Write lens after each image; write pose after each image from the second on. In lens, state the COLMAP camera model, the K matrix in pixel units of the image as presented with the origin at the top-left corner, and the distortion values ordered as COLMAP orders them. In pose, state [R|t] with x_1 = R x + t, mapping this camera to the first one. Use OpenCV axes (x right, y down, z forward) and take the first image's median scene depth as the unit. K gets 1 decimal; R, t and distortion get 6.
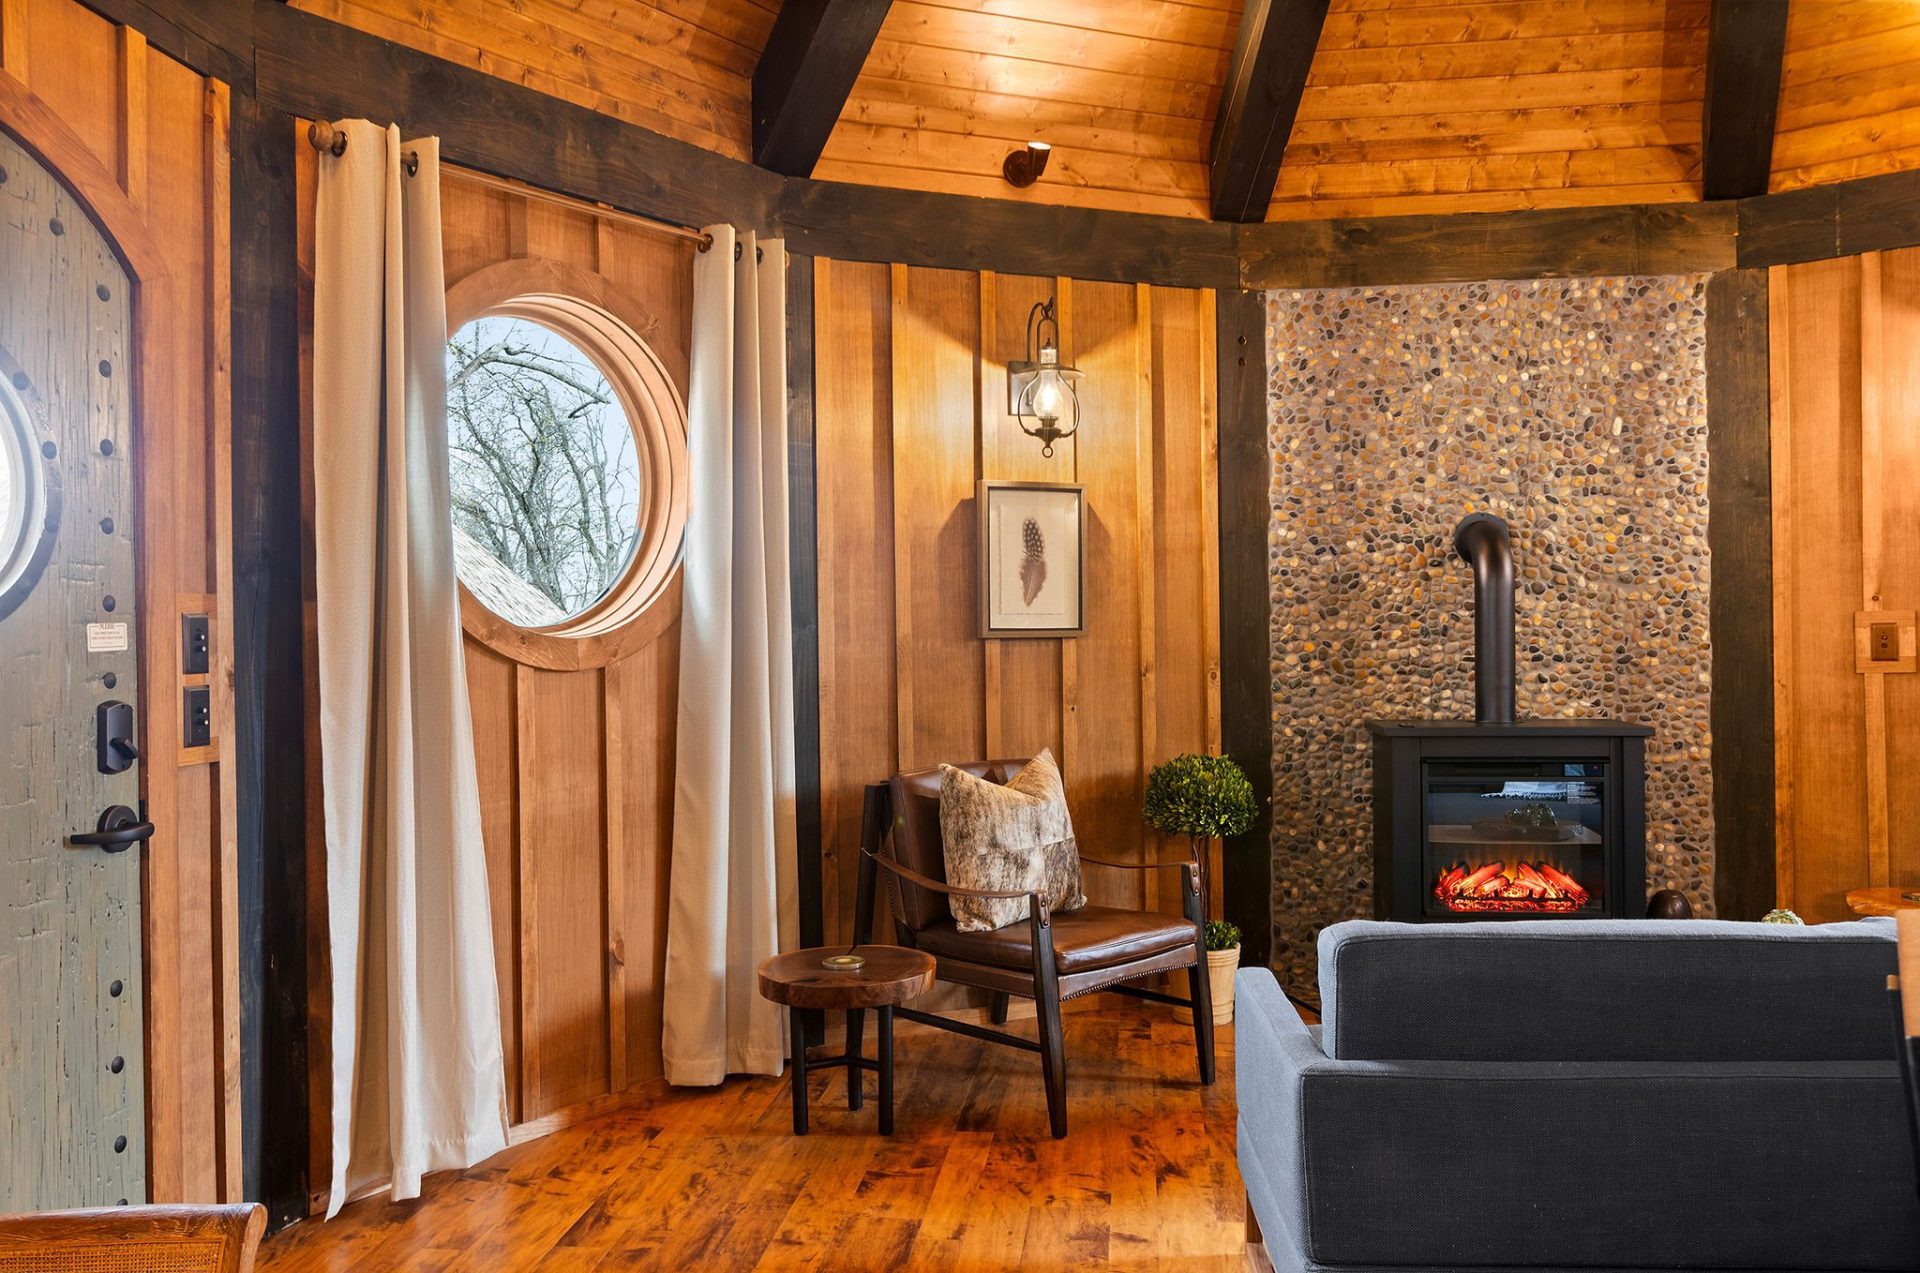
lens RADIAL K [[1437.3, 0, 953.8], [0, 1437.3, 637.0], [0, 0, 1]] dist [0.003453, -0.003126]
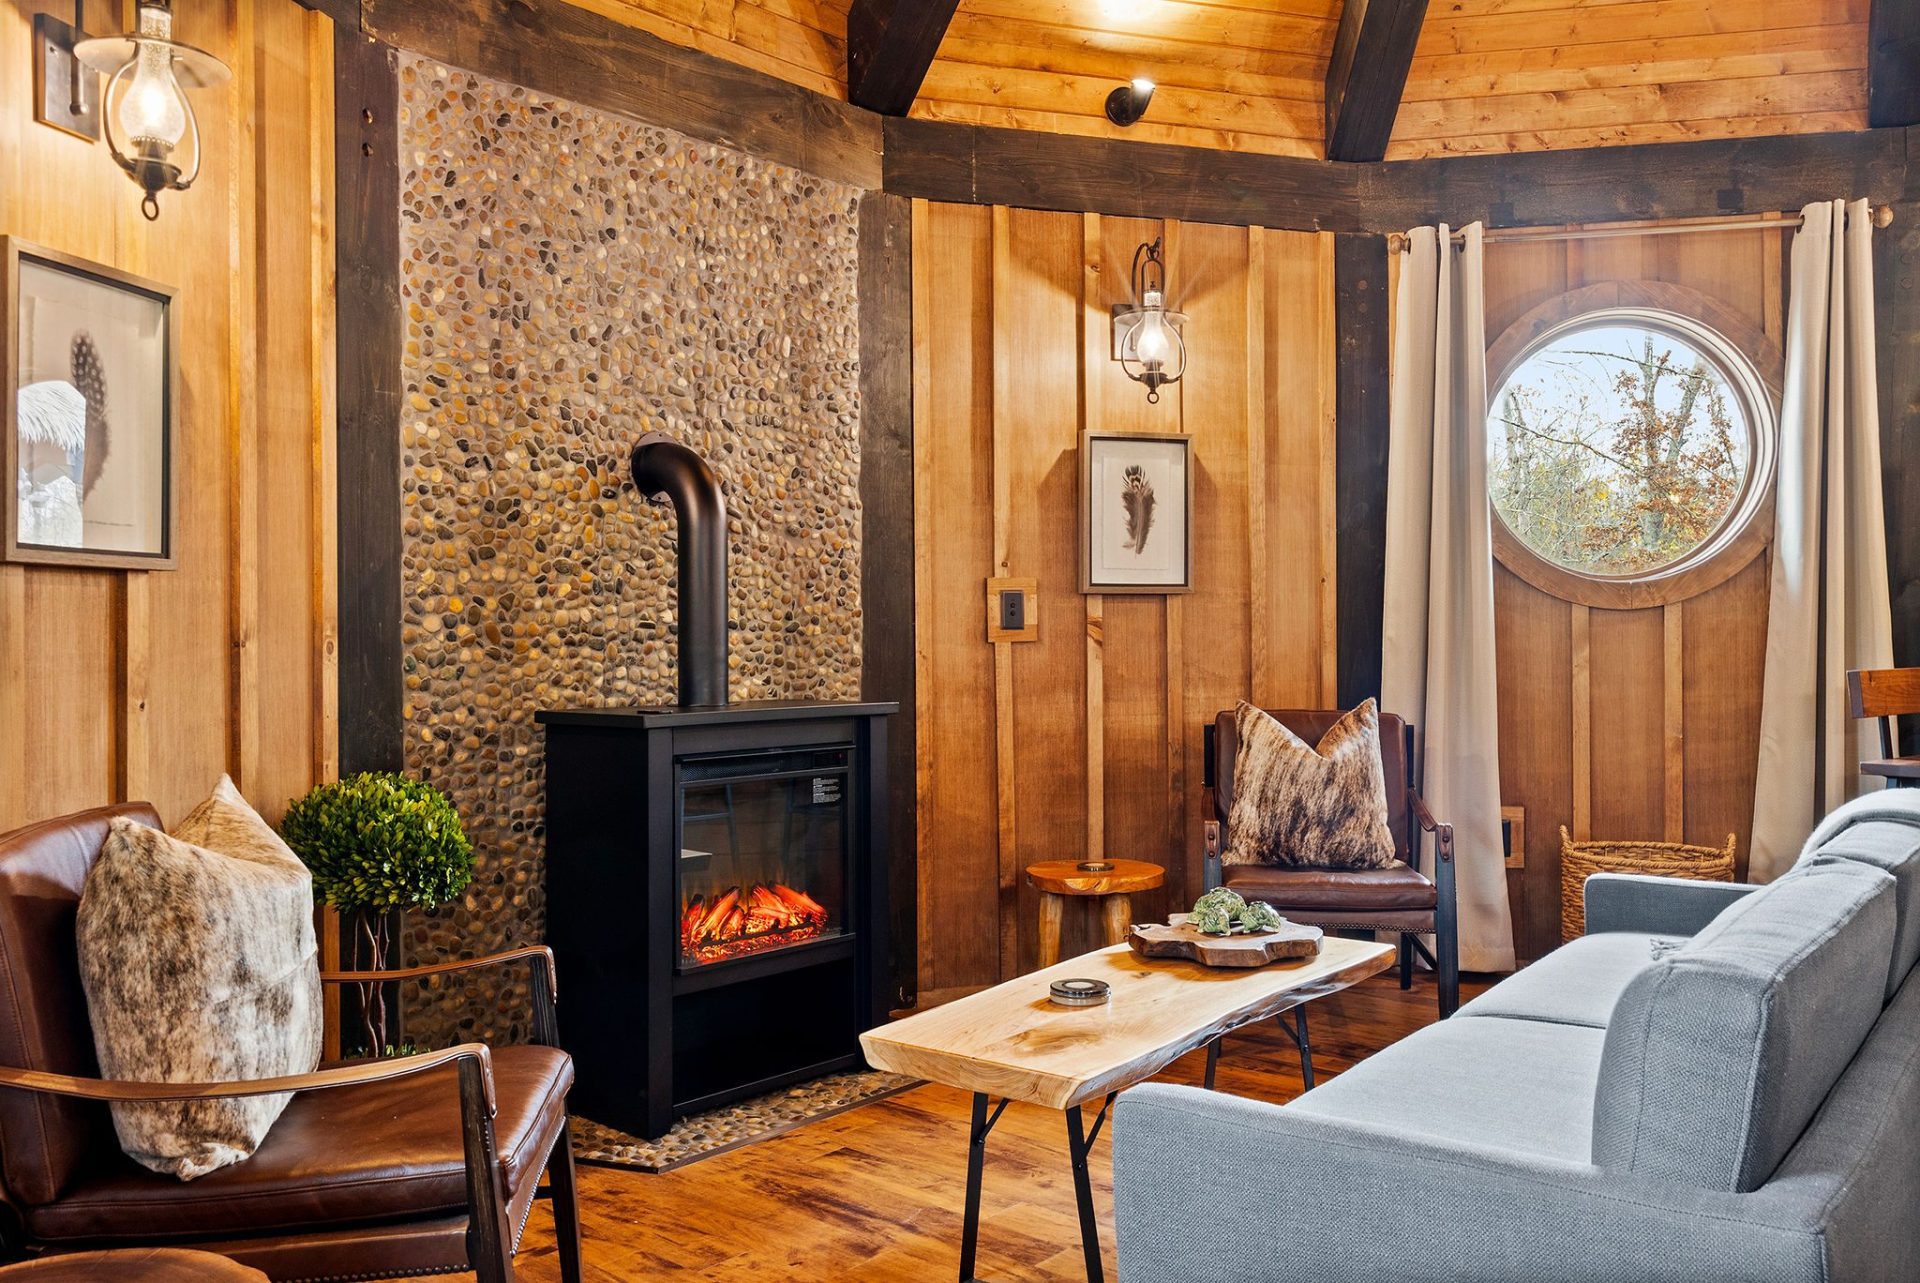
lens RADIAL K [[1535.3, 0, 954.7], [0, 1535.3, 631.5], [0, 0, 1]] dist [0.006045, 0.004809]
pose [[0.565872, 0.010445, 0.824427, -0.211186], [0.002578, 0.999892, -0.014437, 0.030704], [-0.824489, 0.010295, 0.565784, 0.417166]]
